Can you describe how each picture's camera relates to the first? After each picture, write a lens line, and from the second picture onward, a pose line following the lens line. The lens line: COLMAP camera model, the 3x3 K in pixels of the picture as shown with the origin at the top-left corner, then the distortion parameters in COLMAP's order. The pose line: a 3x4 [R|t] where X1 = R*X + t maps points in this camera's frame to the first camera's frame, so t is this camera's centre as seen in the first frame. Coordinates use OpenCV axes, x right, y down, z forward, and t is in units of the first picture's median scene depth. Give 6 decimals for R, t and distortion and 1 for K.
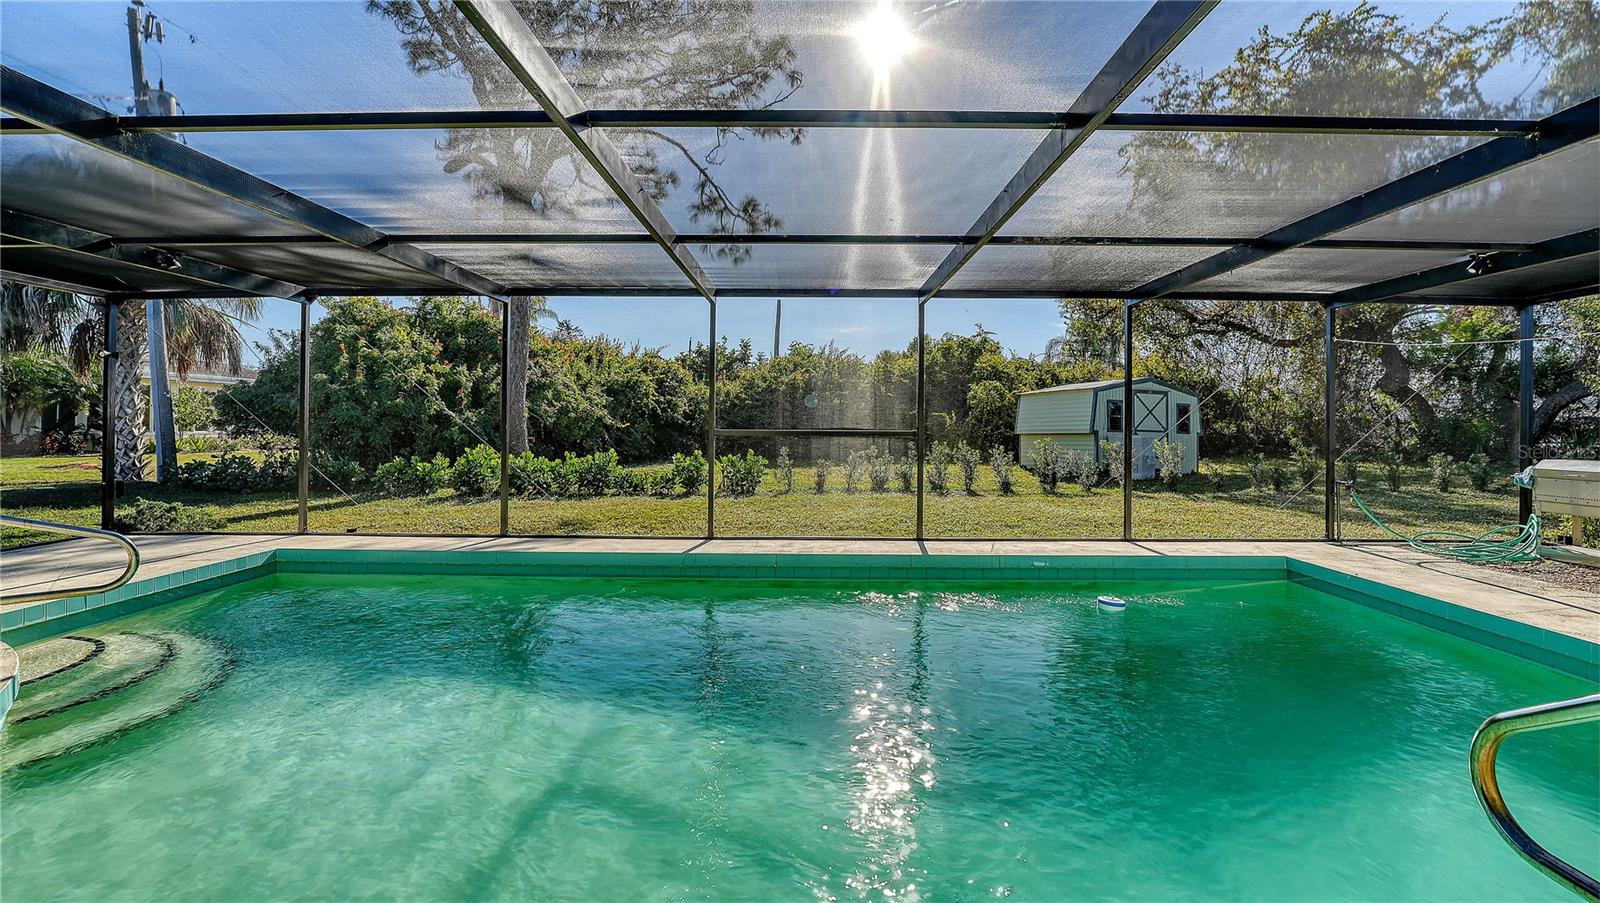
lens RADIAL K [[665.6, 0, 801.0], [0, 665.6, 426.5], [0, 0, 1]] dist [-0.020030, -0.000002]
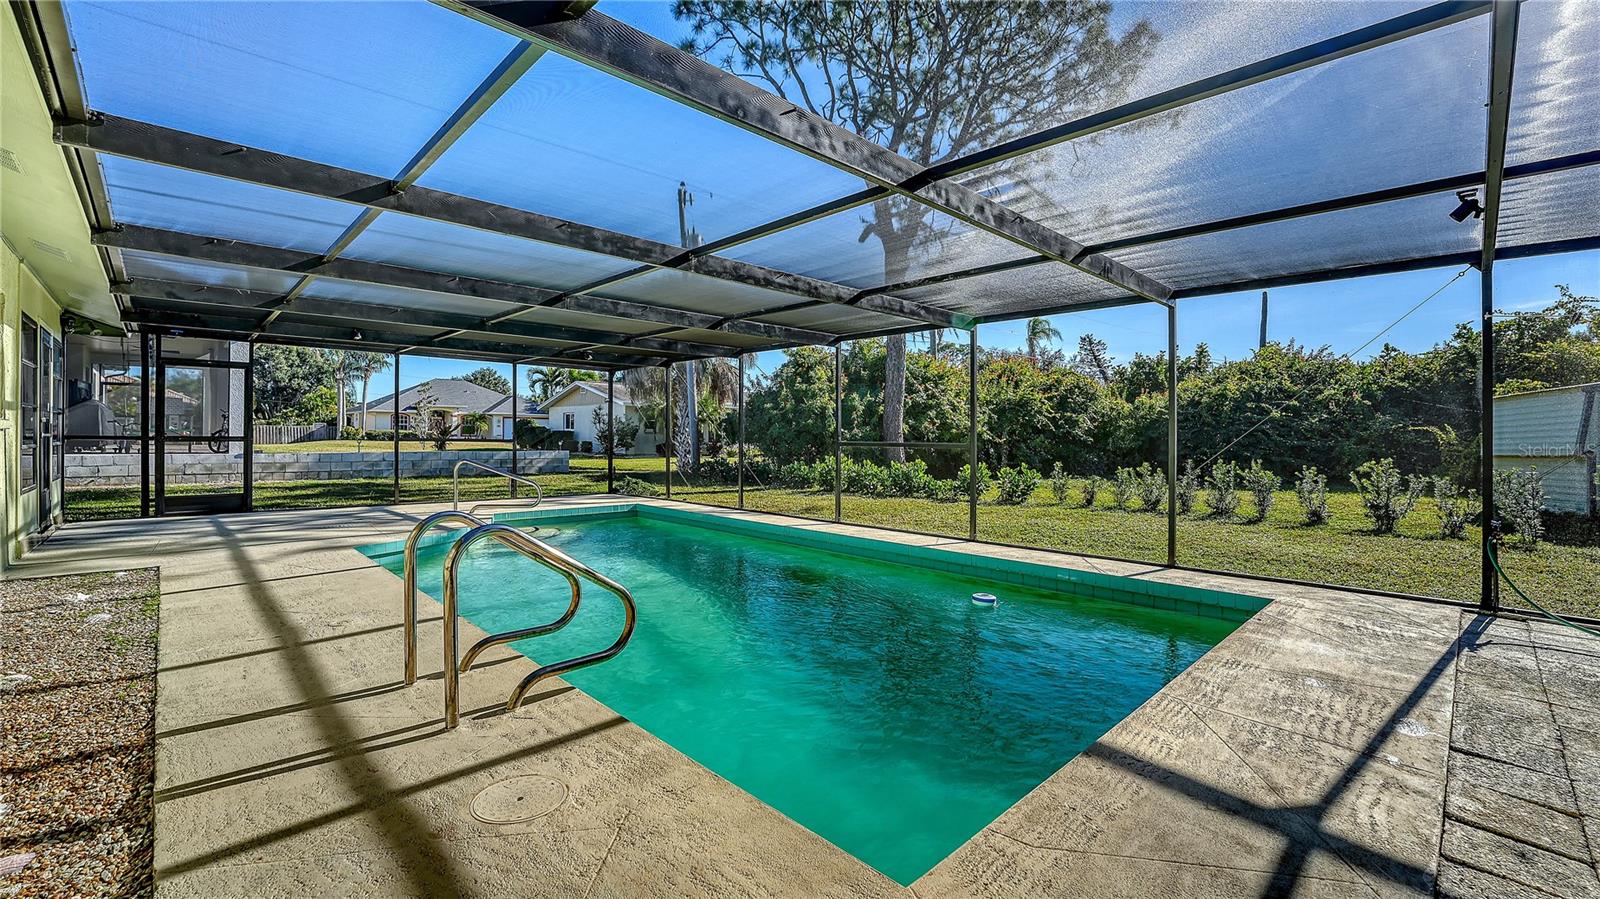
lens RADIAL K [[668.5, 0, 800.0], [0, 668.5, 449.5], [0, 0, 1]] dist [-0.000529, -0.000012]
pose [[0.706401, 0.016184, -0.707626, 0.333889], [-0.009495, 0.999865, 0.013390, 0.001502], [0.707748, -0.002740, 0.706460, -0.001584]]
